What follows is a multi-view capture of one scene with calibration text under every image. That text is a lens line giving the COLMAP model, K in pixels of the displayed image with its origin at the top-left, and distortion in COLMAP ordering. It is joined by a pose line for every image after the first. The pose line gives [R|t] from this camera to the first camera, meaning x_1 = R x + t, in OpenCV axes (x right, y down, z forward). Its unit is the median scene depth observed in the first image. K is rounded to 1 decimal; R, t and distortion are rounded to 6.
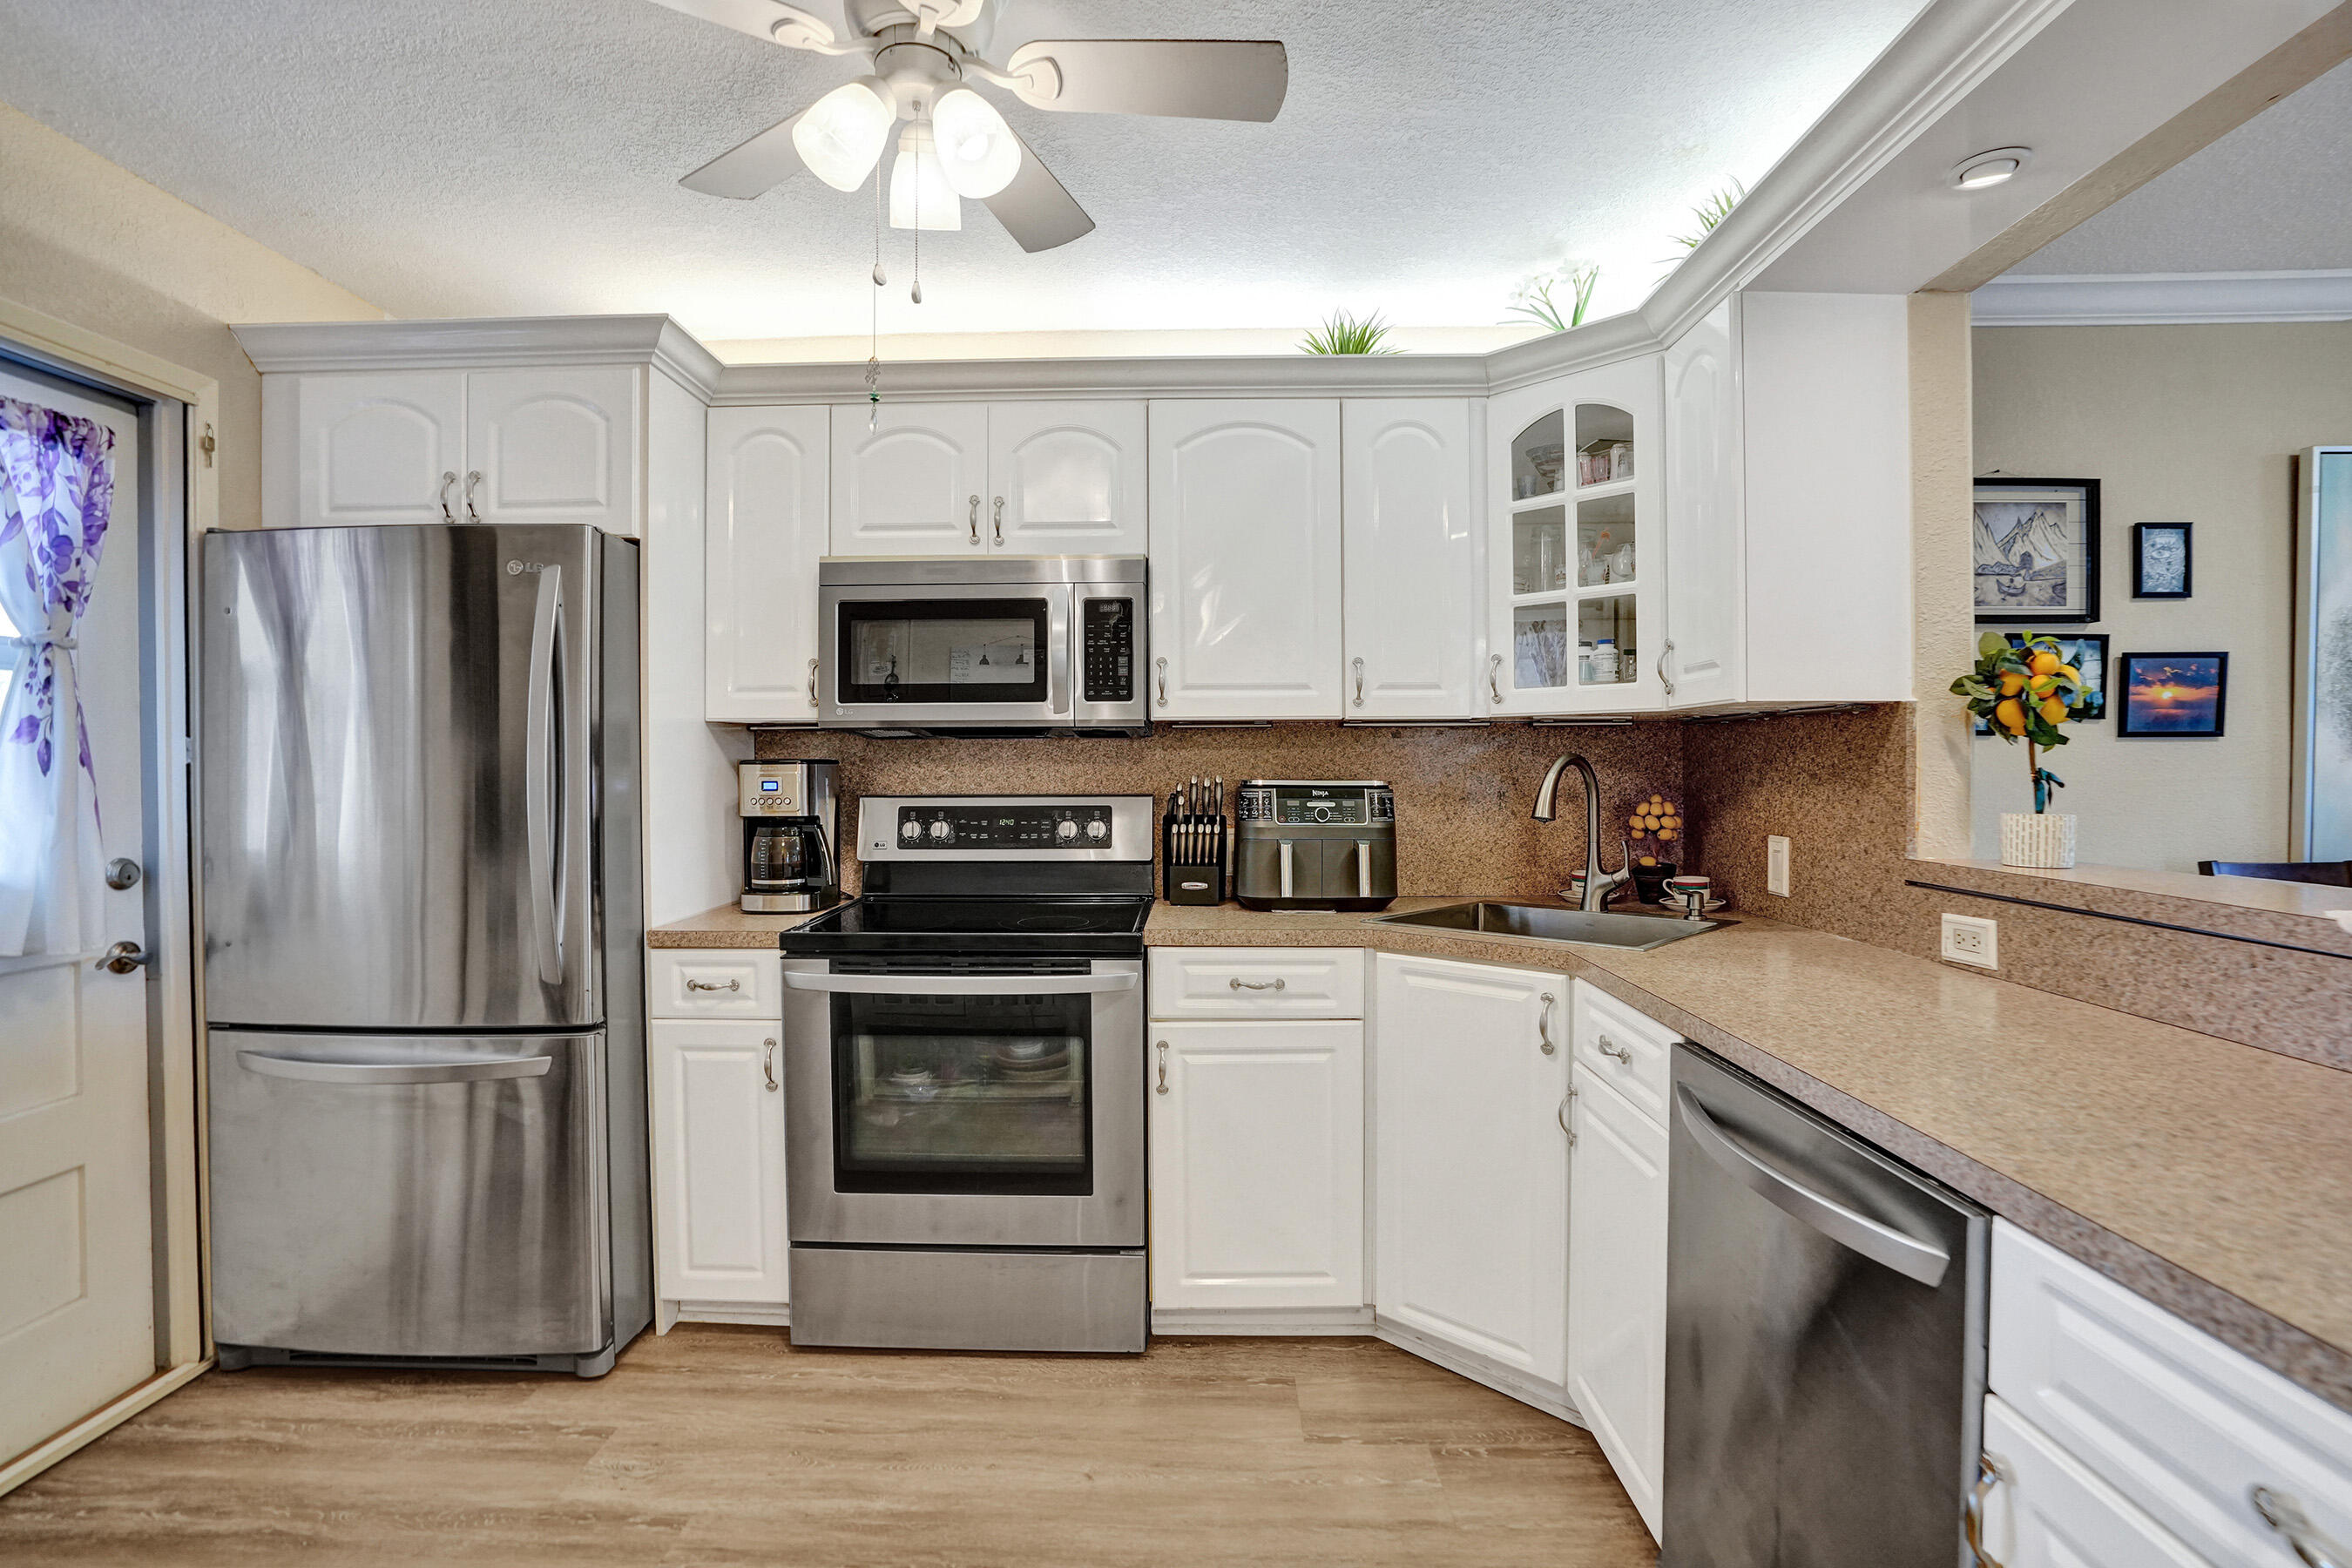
lens RADIAL K [[1106.9, 0, 1151.2], [0, 1106.9, 772.2], [0, 0, 1]] dist [-0.071814, 0.033185]
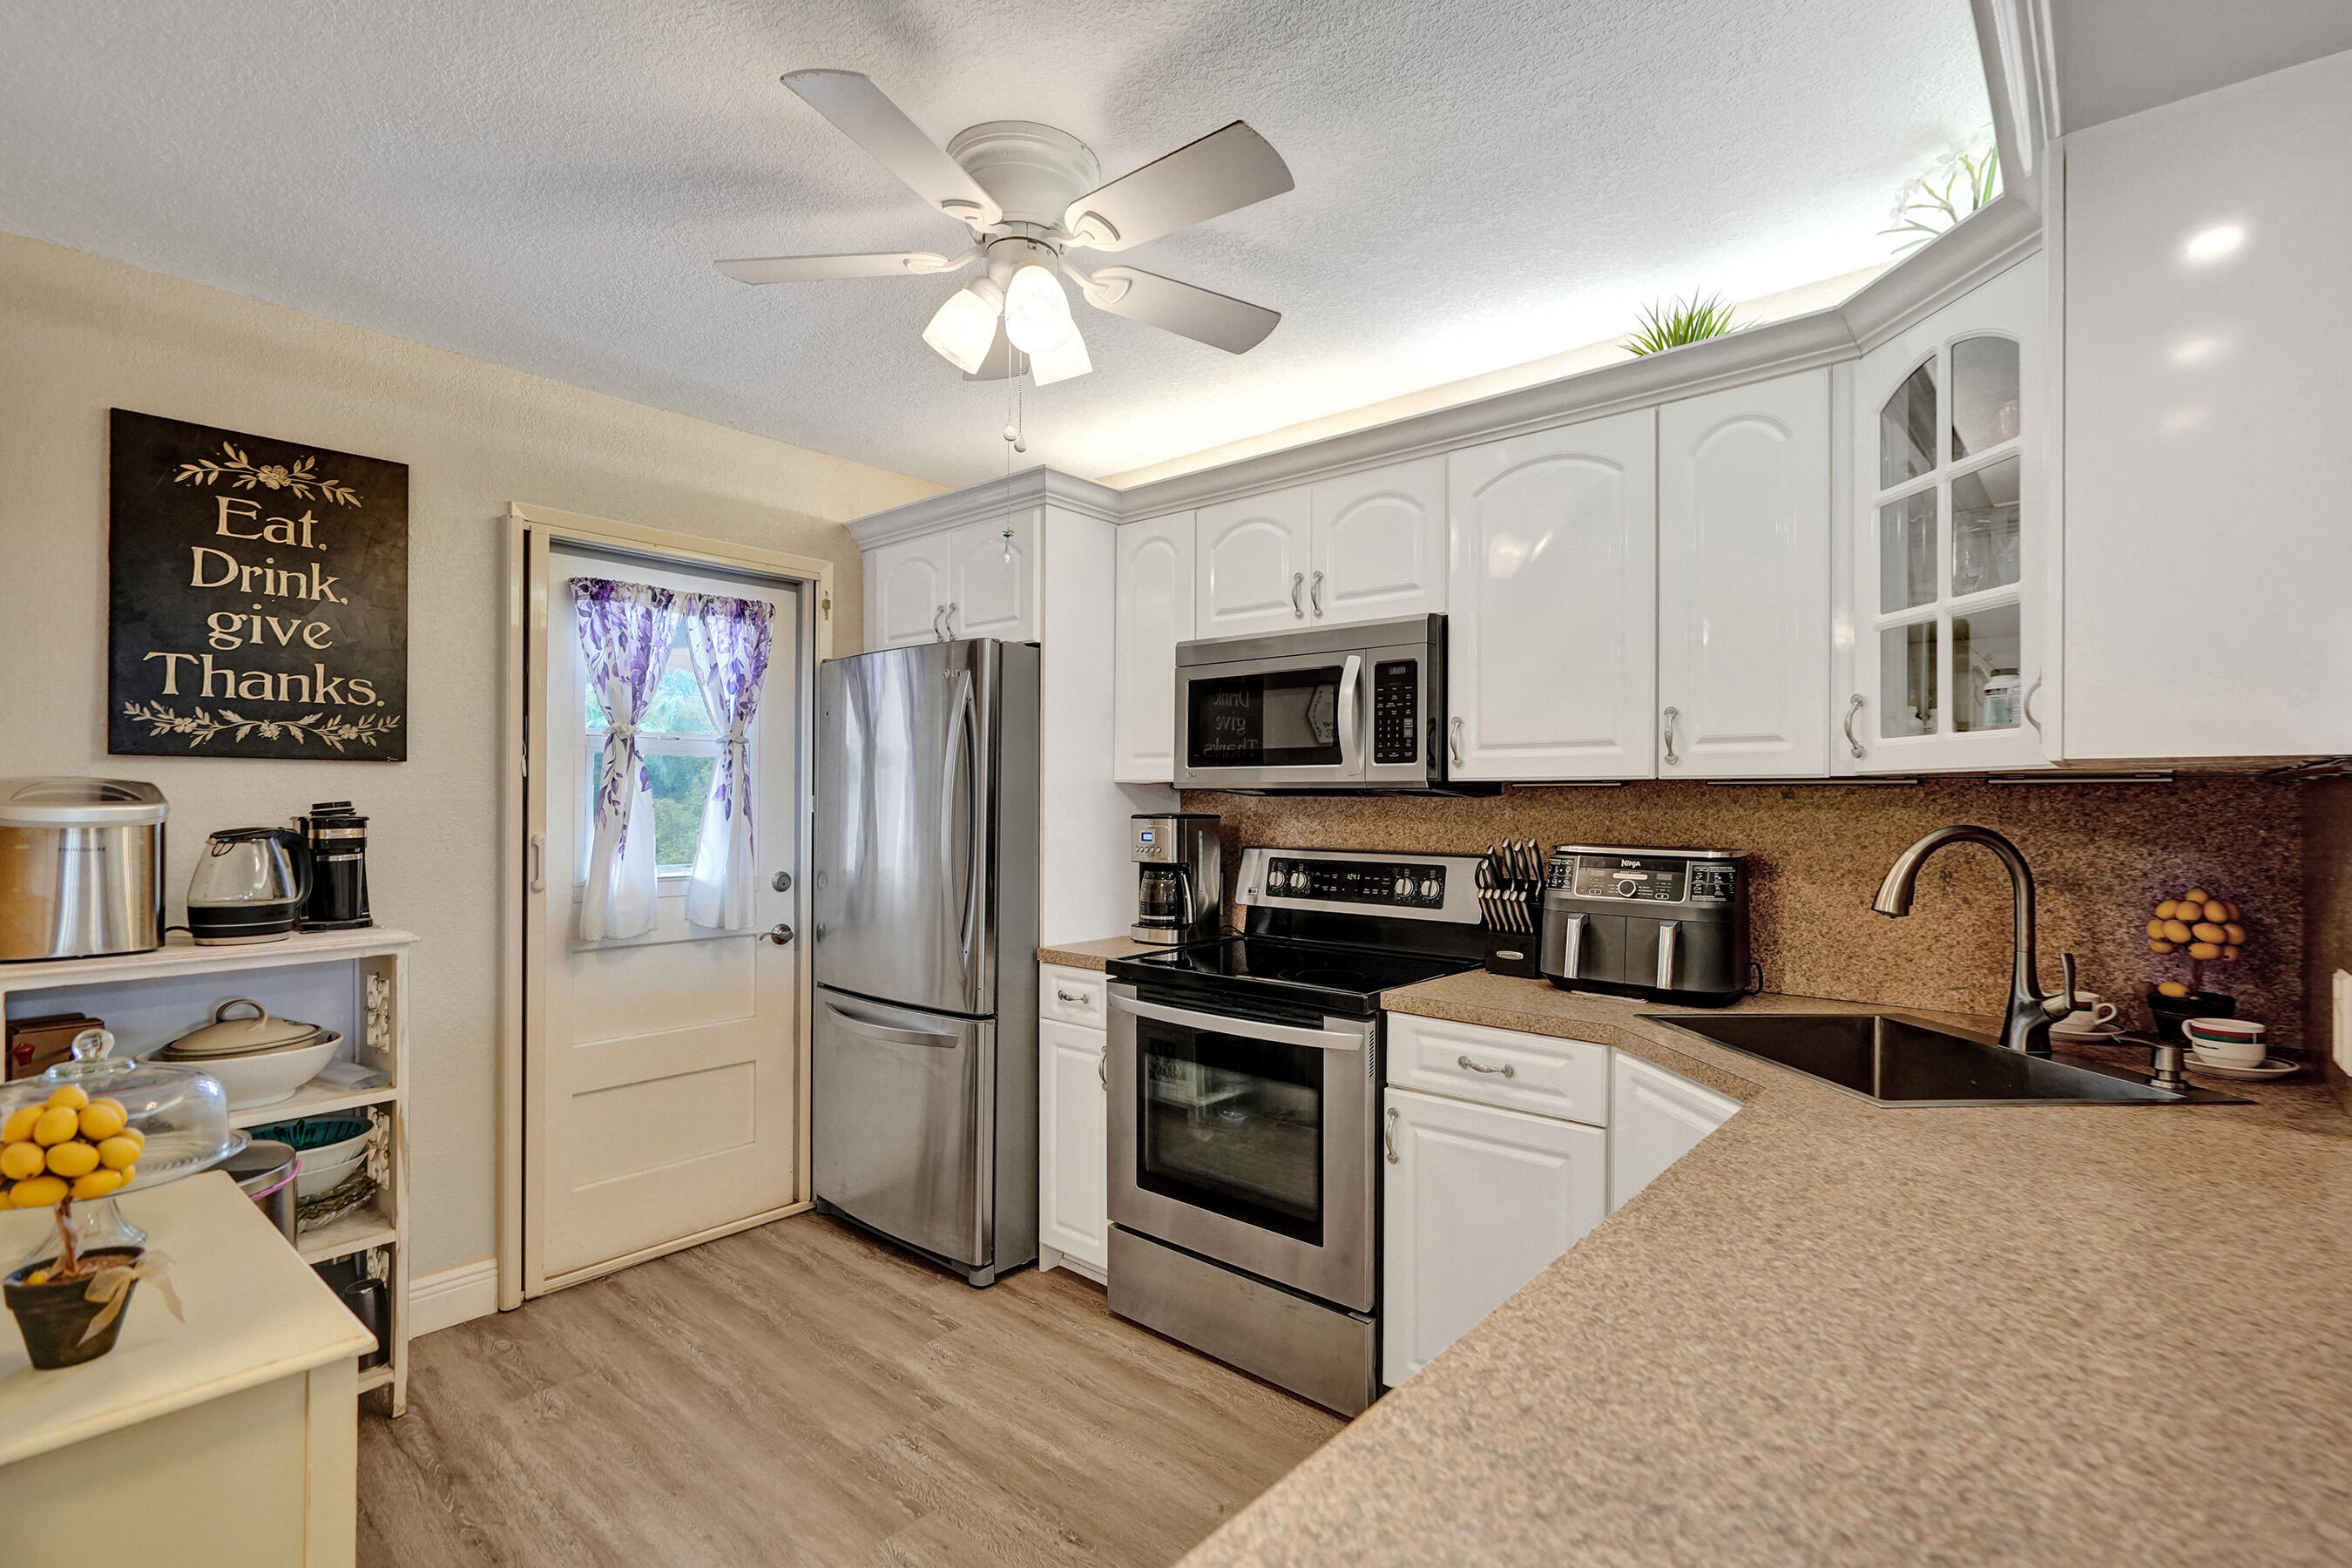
lens RADIAL K [[1065.6, 0, 1169.0], [0, 1065.6, 796.4], [0, 0, 1]] dist [-0.002015, 0.000316]
pose [[0.771486, 0.005839, -0.636220, 0.442375], [-0.012755, 0.999899, -0.006290, -0.026276], [0.636119, 0.012968, 0.771482, 0.126202]]
